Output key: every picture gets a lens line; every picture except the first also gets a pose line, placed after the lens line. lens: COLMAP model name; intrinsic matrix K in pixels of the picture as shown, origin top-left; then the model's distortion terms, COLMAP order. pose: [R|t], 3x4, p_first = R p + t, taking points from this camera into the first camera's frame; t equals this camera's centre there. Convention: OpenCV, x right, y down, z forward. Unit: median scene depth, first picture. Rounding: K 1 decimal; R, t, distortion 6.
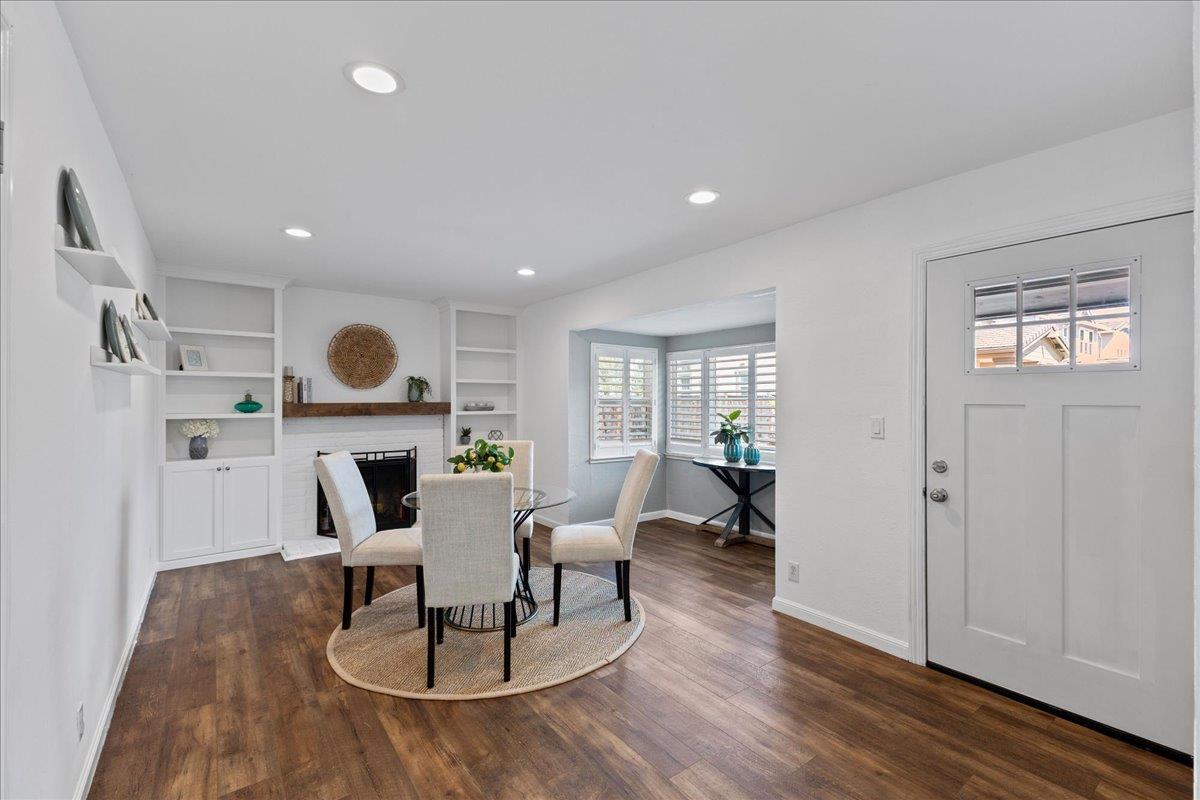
lens RADIAL K [[516.4, 0, 600.0], [0, 516.4, 400.0], [0, 0, 1]] dist [0.014193, 0.000237]
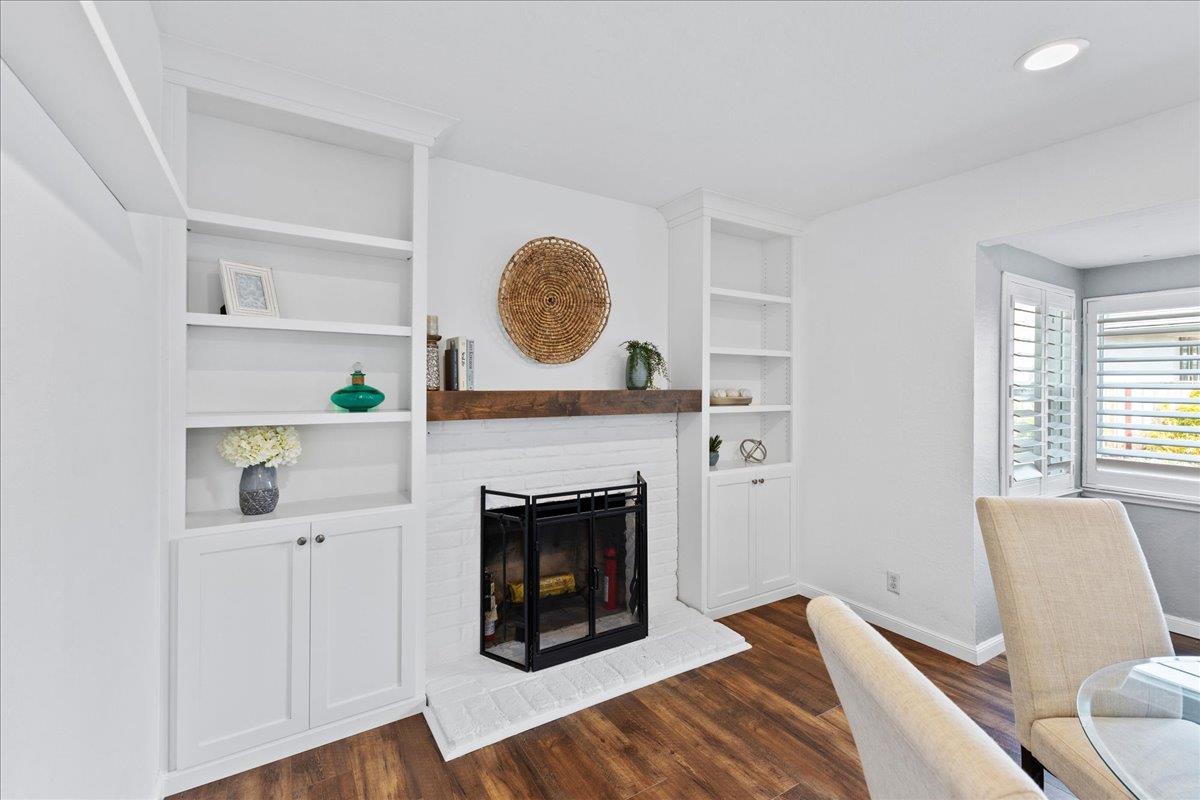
lens RADIAL K [[513.0, 0, 601.2], [0, 513.0, 387.6], [0, 0, 1]] dist [-0.000828, -0.000100]
pose [[0.995393, 0.004908, -0.095753, -0.390881], [-0.004745, 0.999987, 0.001937, 0.001371], [0.095761, -0.001474, 0.995403, 0.528281]]
